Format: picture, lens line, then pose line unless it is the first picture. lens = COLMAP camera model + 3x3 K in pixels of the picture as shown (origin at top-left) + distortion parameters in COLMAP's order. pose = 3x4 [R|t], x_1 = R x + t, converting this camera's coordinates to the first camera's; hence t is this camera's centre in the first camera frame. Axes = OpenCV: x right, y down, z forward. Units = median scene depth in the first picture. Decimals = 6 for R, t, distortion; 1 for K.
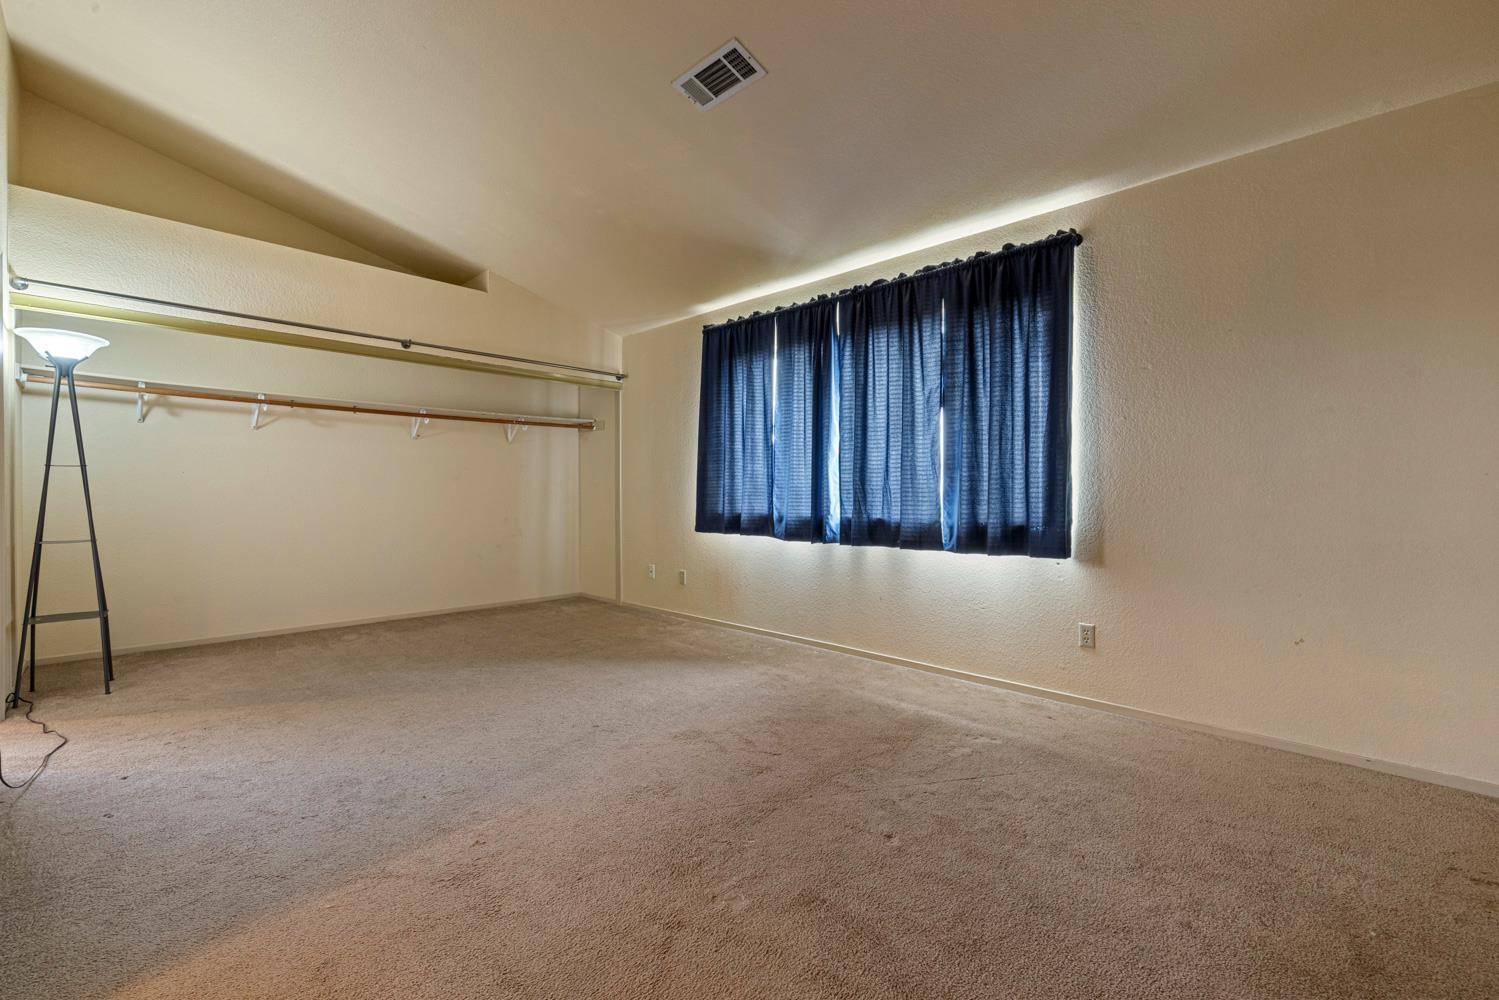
lens RADIAL K [[629.5, 0, 750.2], [0, 629.5, 500.4], [0, 0, 1]] dist [-0.001386, -0.000636]
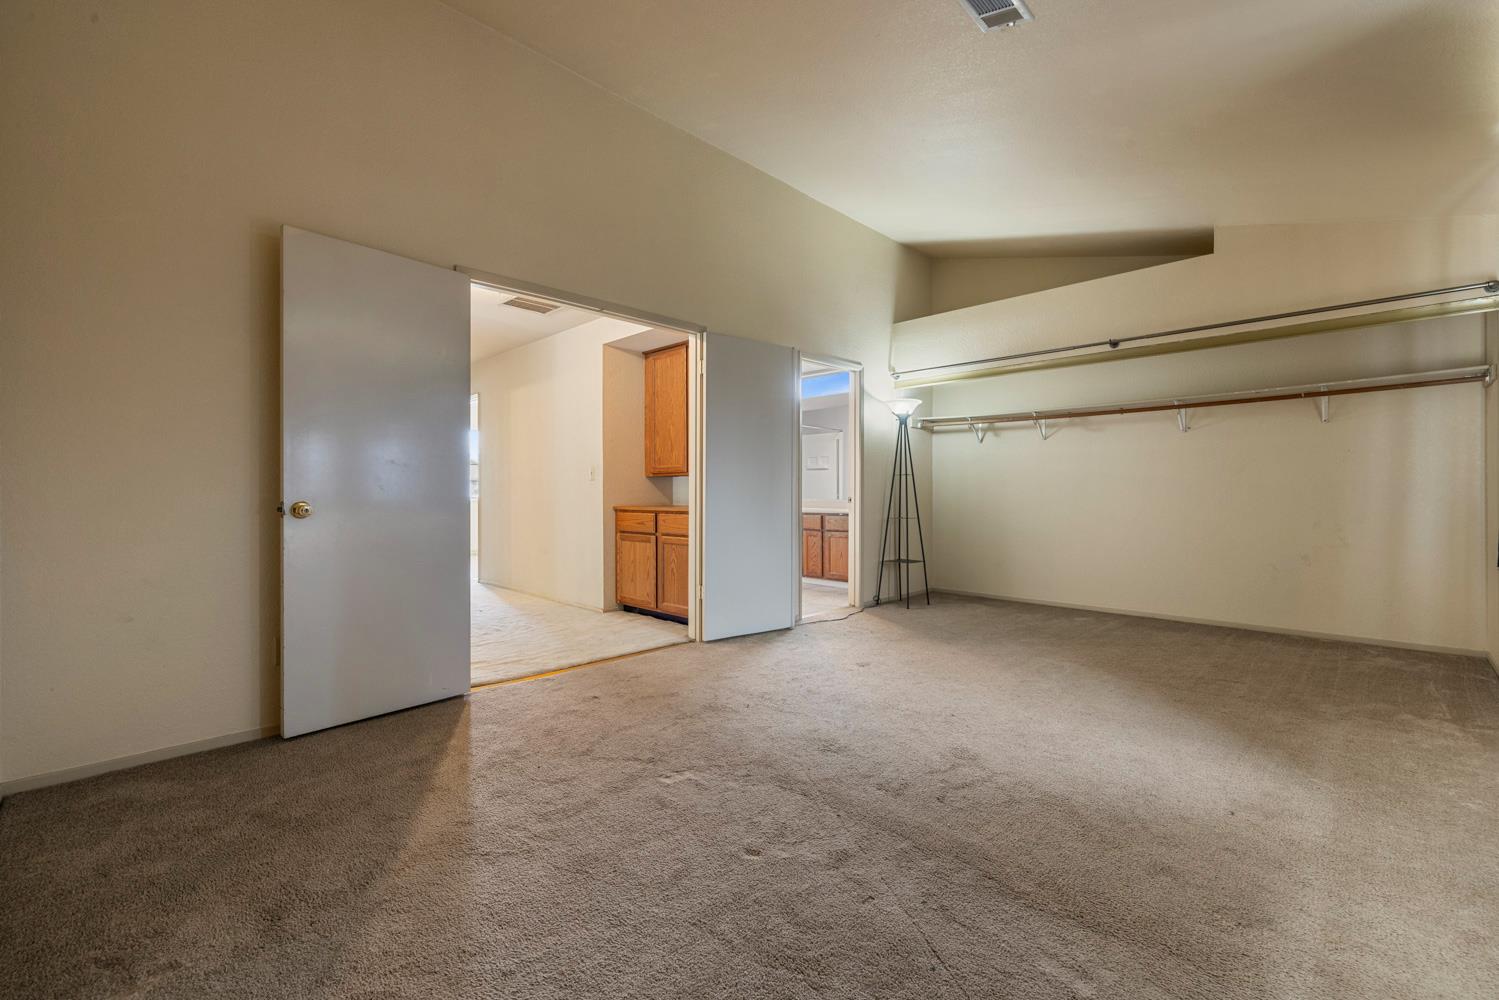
lens RADIAL K [[629.5, 0, 750.0], [0, 629.5, 498.0], [0, 0, 1]] dist [-0.001386, -0.000636]
pose [[-0.015383, 0.008024, -0.999849, 0.532126], [-0.006398, 0.999947, 0.008123, -0.001937], [0.999861, 0.006522, -0.015331, 0.459640]]
